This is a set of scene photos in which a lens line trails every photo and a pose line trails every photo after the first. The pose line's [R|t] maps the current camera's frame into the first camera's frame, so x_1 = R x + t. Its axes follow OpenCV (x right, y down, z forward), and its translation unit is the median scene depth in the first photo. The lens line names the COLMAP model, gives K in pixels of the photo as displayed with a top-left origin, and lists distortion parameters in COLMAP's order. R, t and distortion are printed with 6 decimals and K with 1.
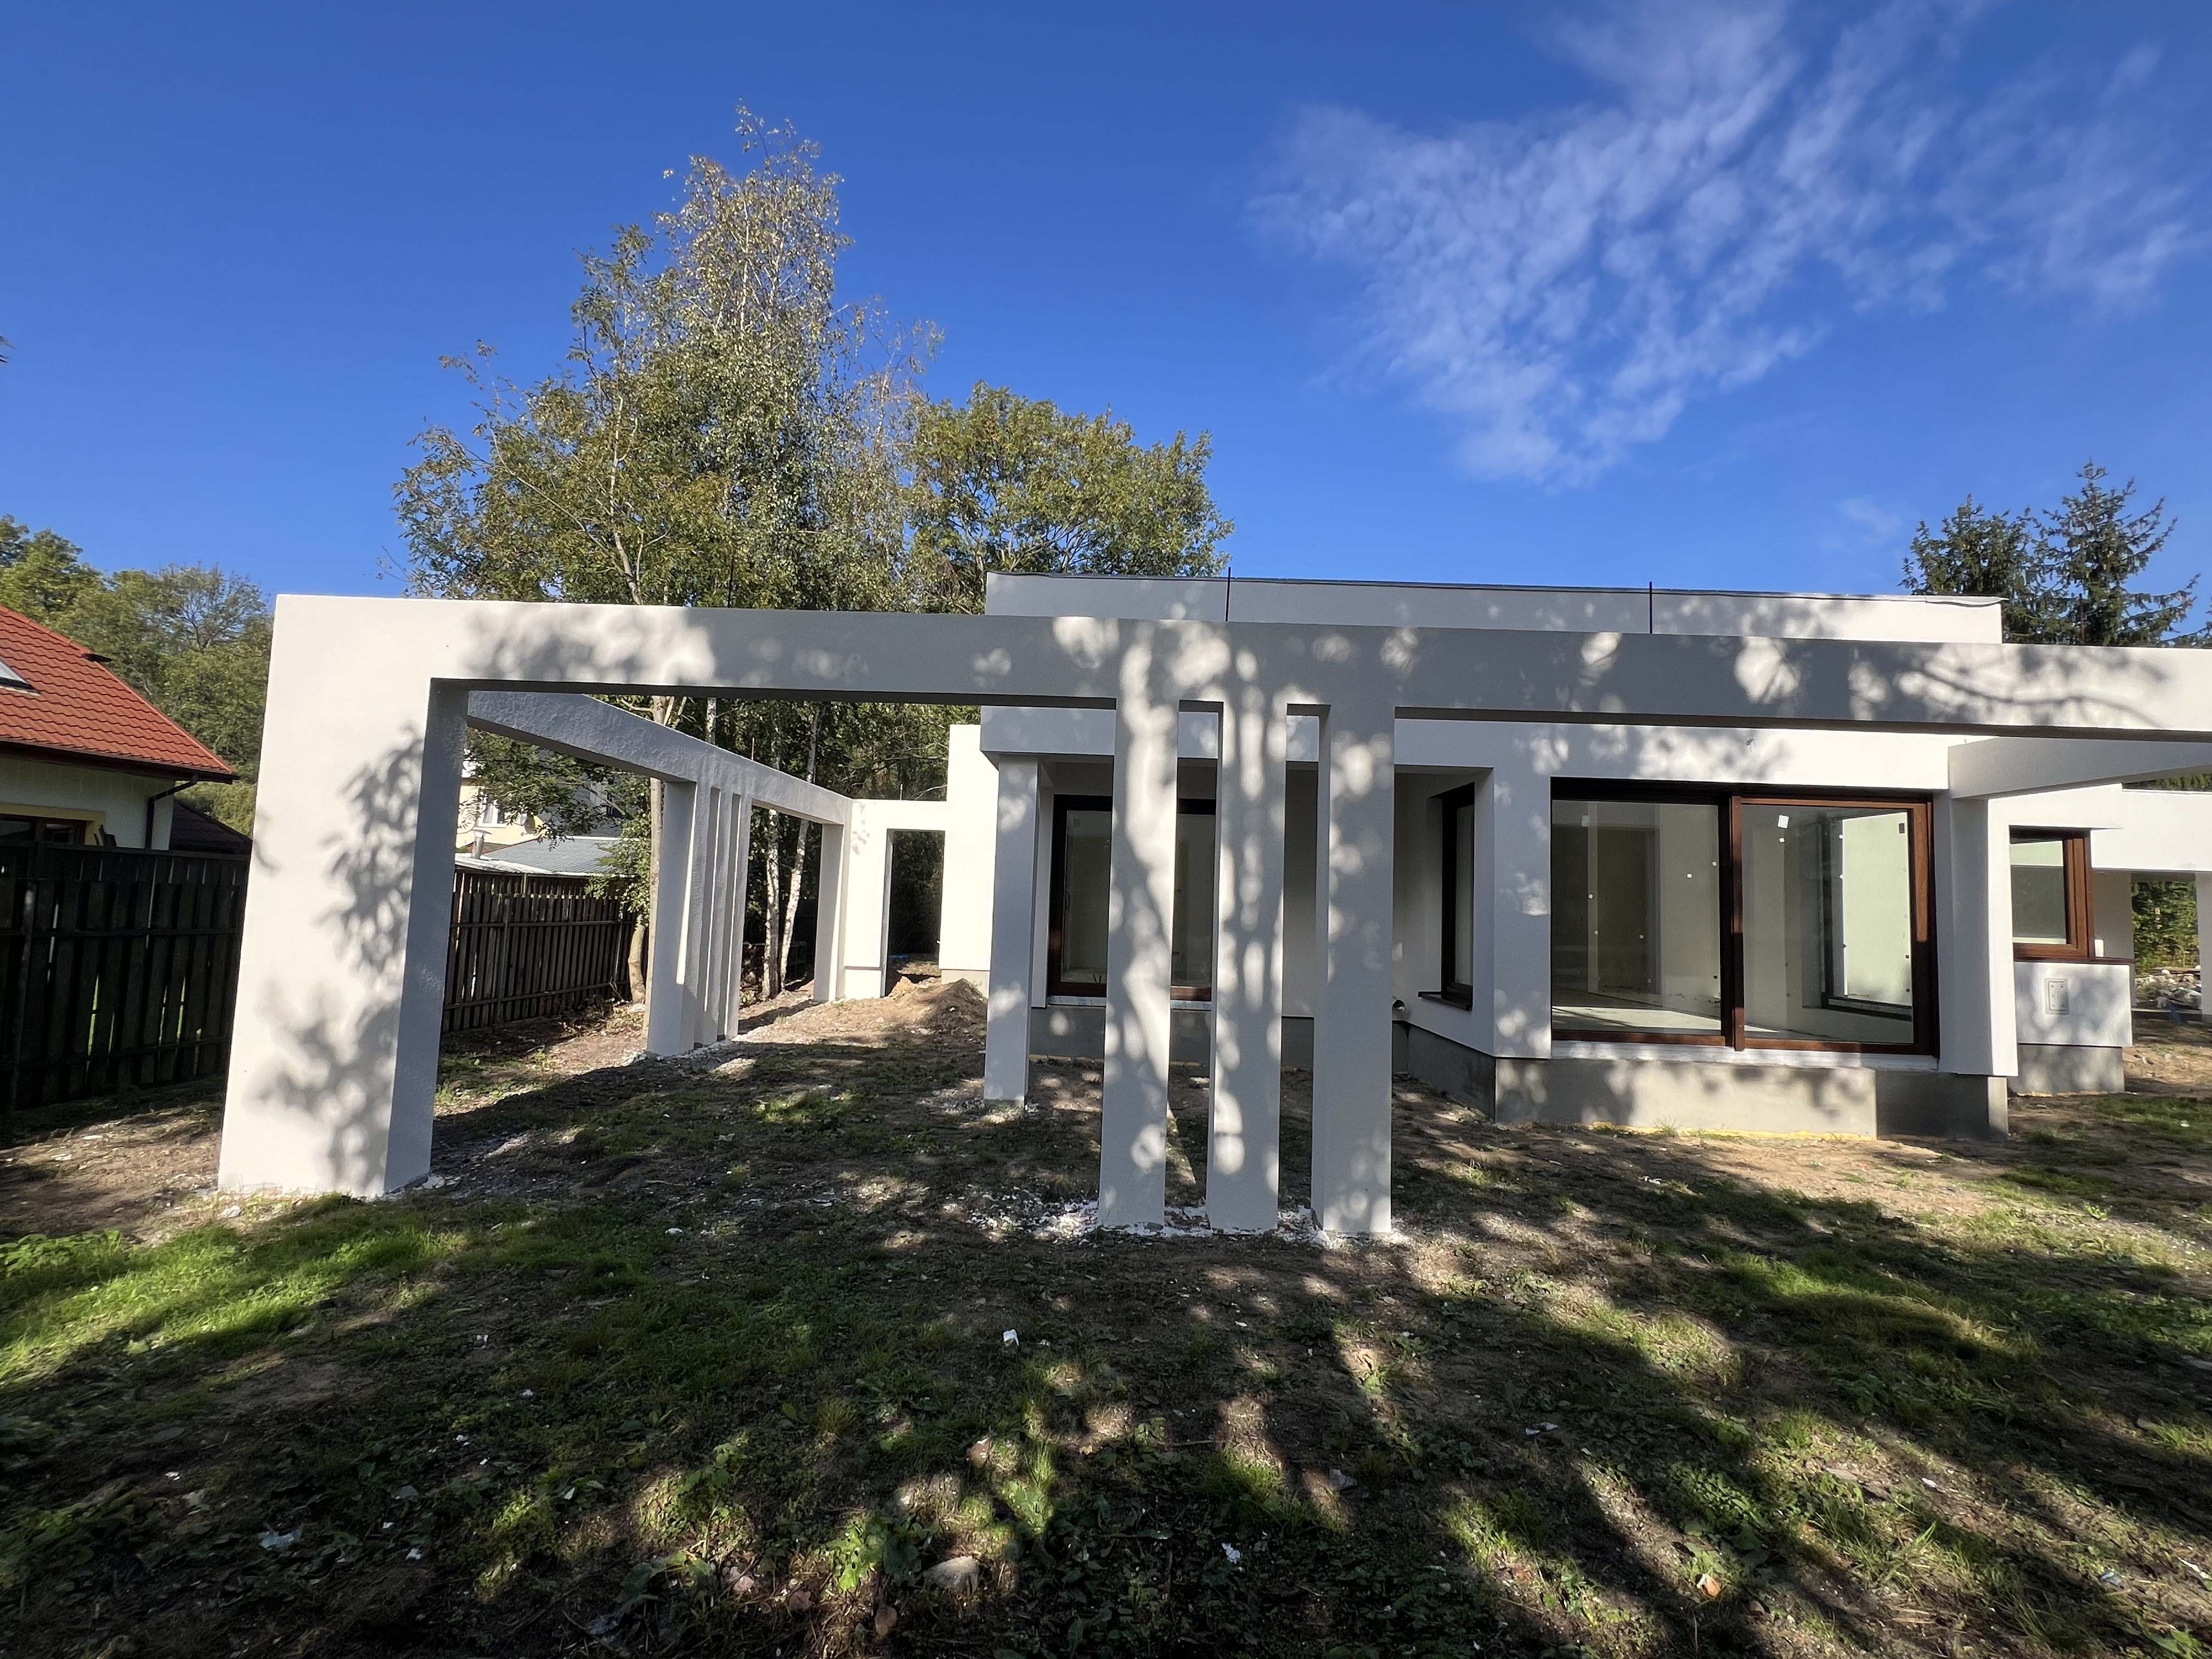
lens RADIAL K [[1000.5, 0, 1098.4], [0, 1000.5, 831.3], [0, 0, 1]] dist [-0.004595, 0.000730]
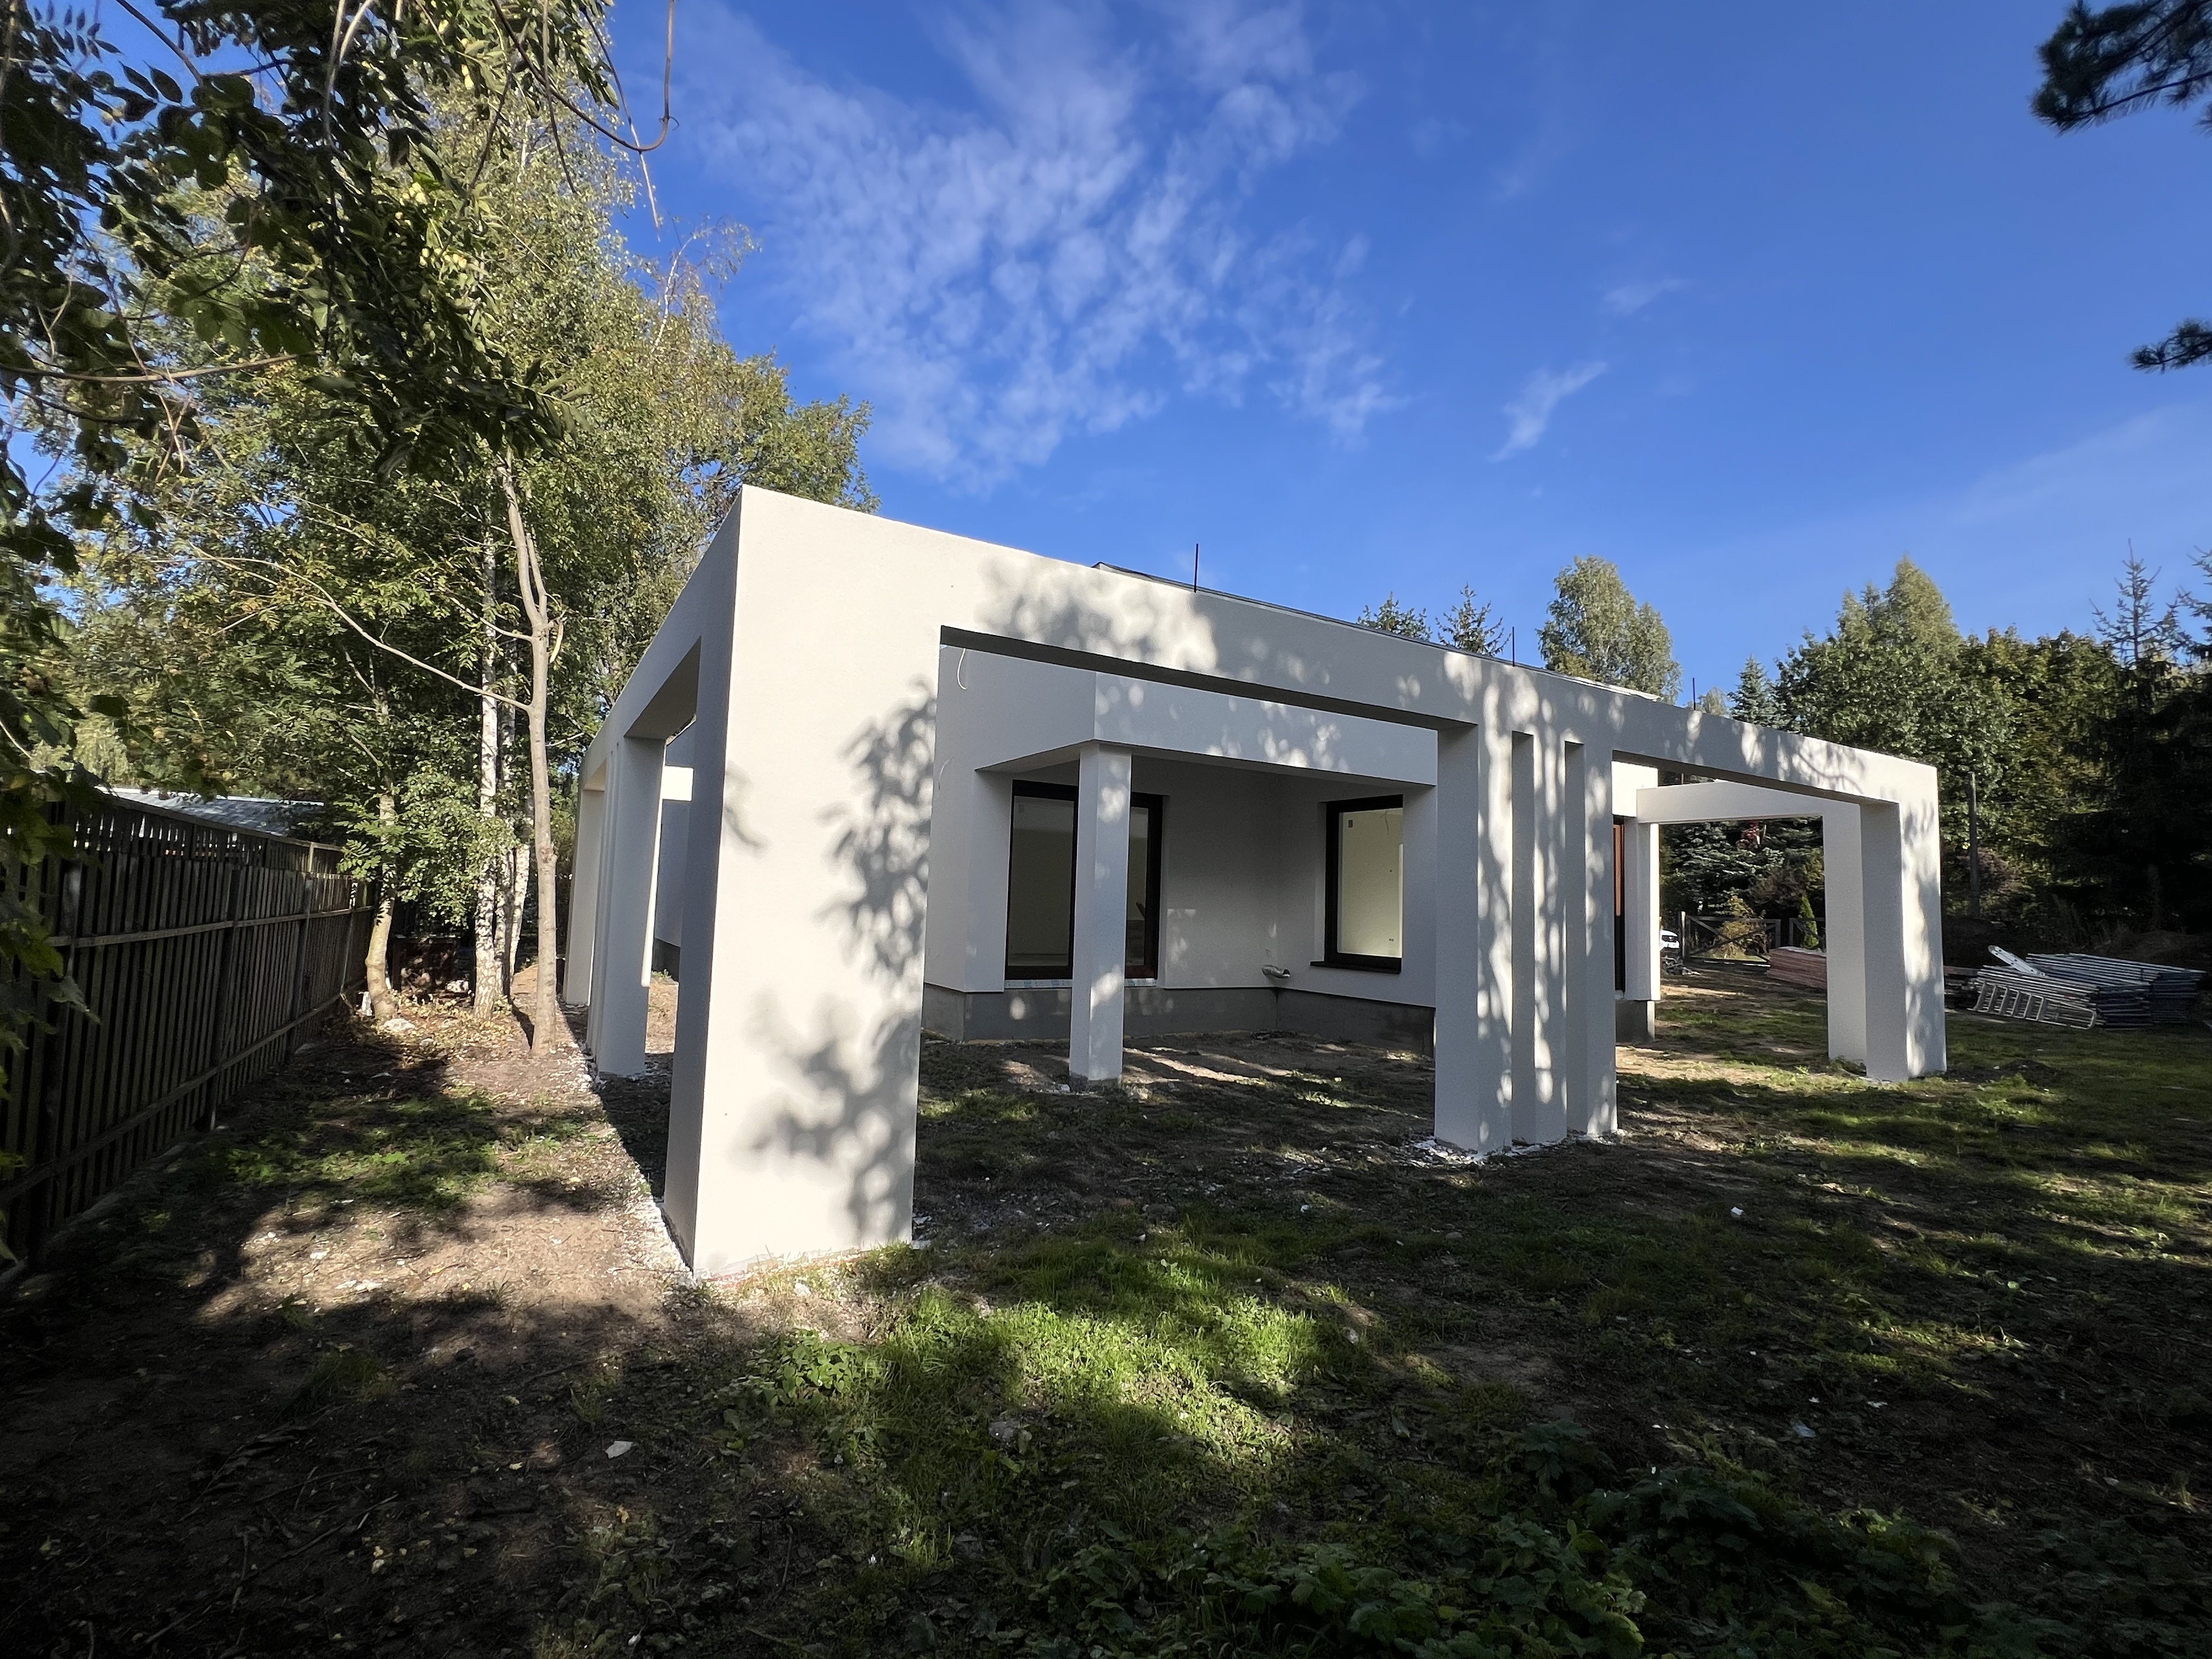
lens RADIAL K [[999.7, 0, 1106.0], [0, 999.7, 829.5], [0, 0, 1]] dist [-0.003123, 0.000053]
pose [[0.841300, 0.034335, 0.539477, -1.017272], [-0.043776, 0.999030, 0.004683, 0.007843], [-0.538794, -0.027556, 0.841987, 0.212312]]
